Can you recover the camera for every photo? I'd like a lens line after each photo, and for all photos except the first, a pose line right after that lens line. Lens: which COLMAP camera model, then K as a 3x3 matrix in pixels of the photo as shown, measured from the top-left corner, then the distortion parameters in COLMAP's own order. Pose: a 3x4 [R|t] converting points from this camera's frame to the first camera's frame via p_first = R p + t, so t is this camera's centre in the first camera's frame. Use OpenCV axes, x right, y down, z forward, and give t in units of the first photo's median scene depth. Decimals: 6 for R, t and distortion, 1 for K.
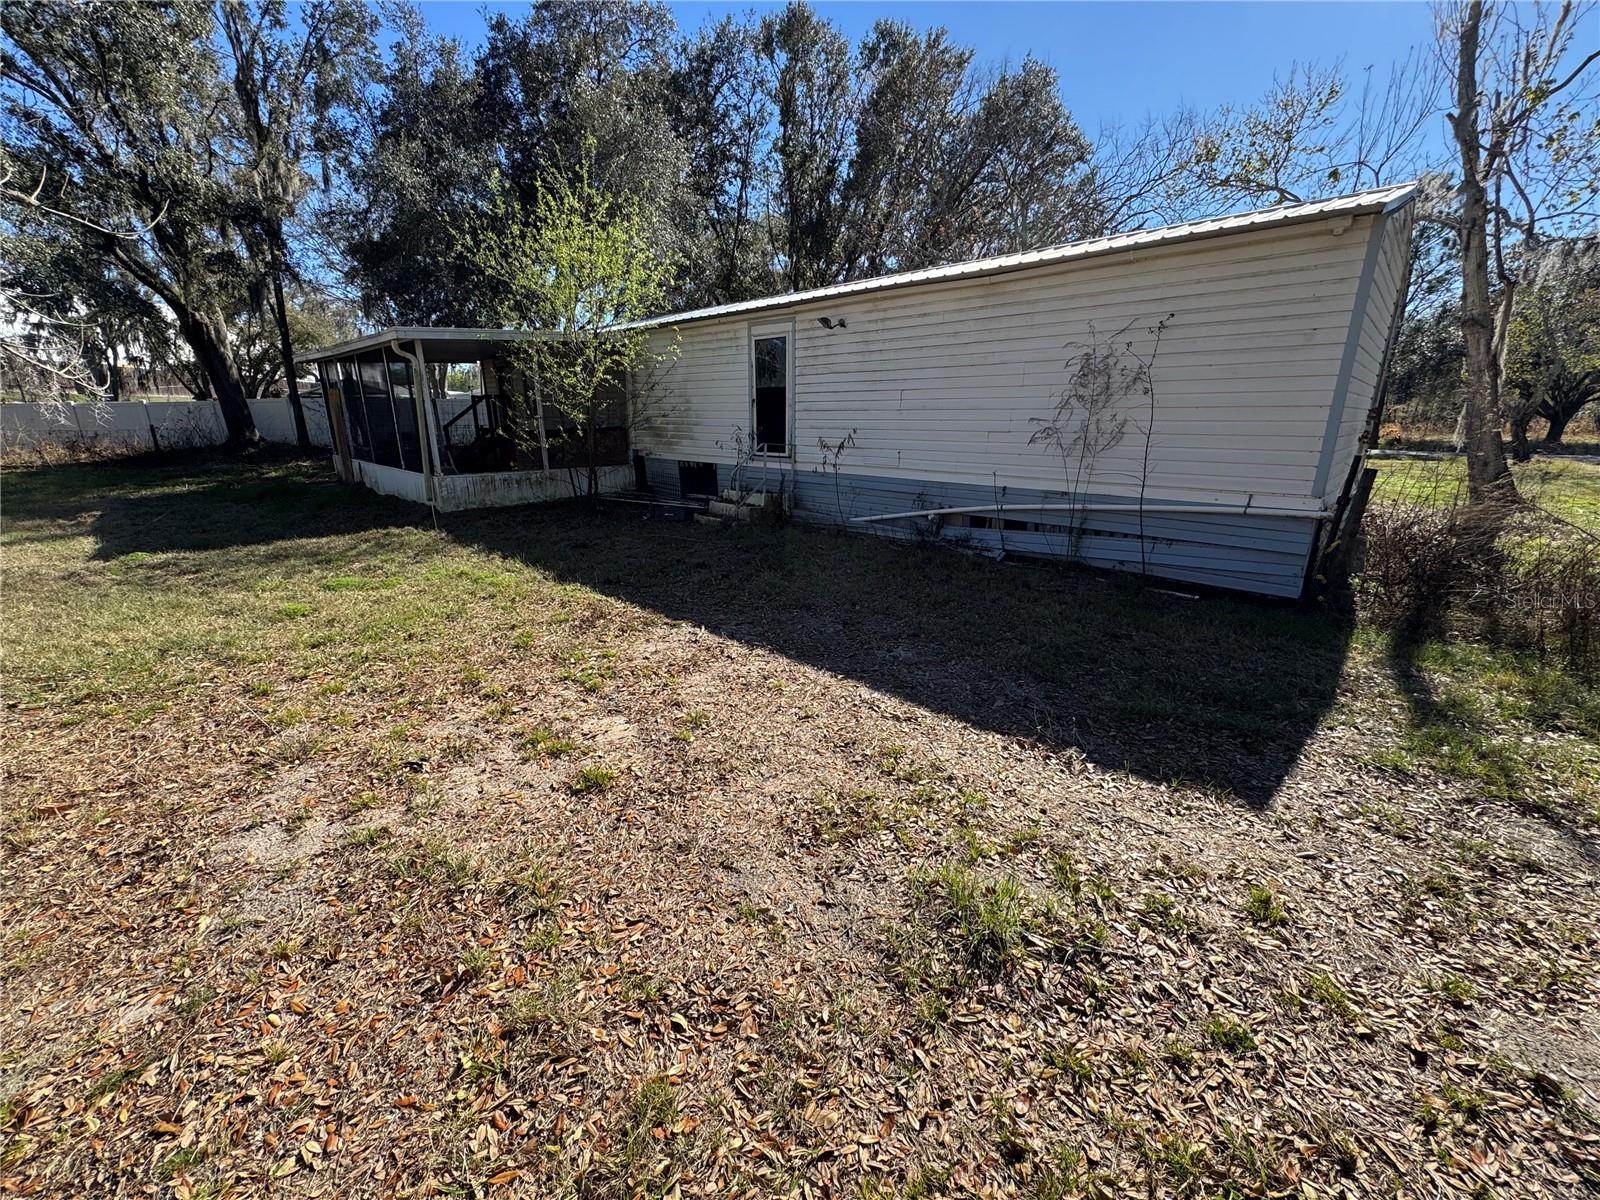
lens RADIAL K [[638.1, 0, 800.0], [0, 638.1, 600.0], [0, 0, 1]] dist [-0.000875, -0.000123]
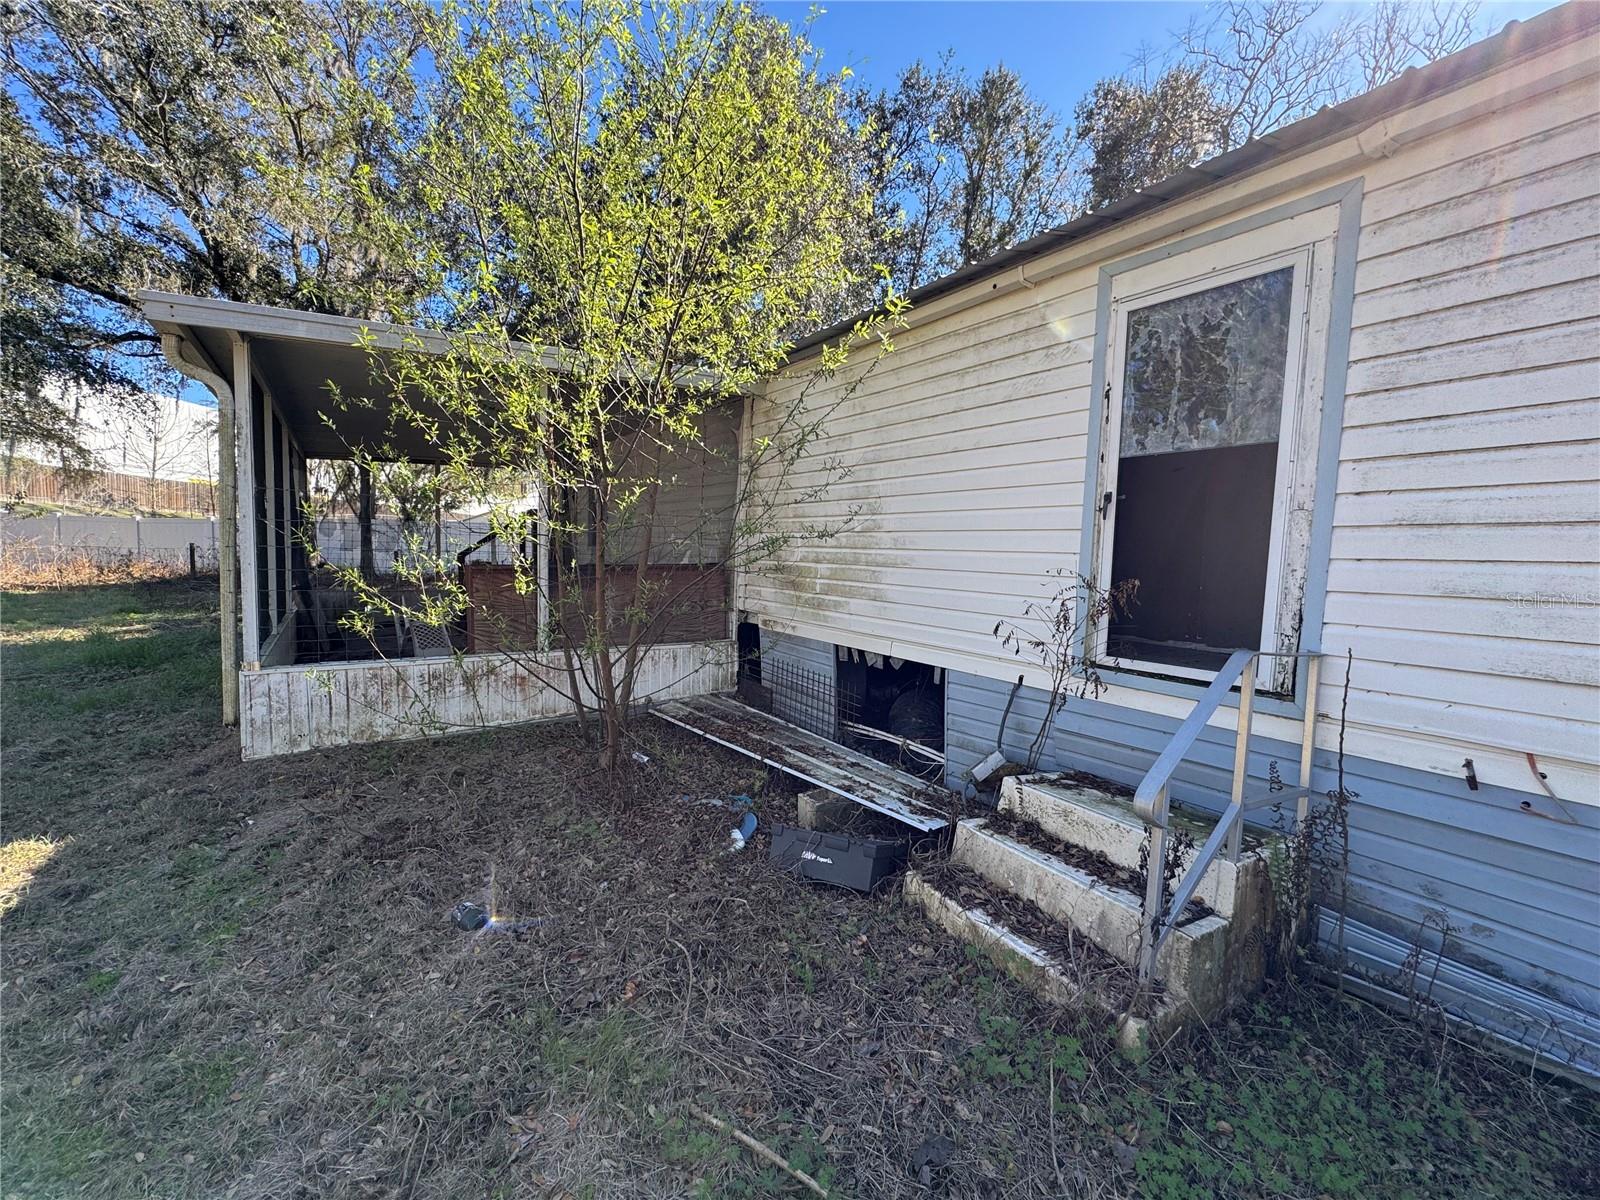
lens RADIAL K [[644.7, 0, 800.0], [0, 644.7, 600.0], [0, 0, 1]] dist [0.000477, 0.000028]
pose [[0.982358, 0.042070, -0.182218, -0.140184], [-0.079709, 0.975622, -0.204472, -0.161049], [0.169174, 0.215389, 0.961763, 0.587235]]
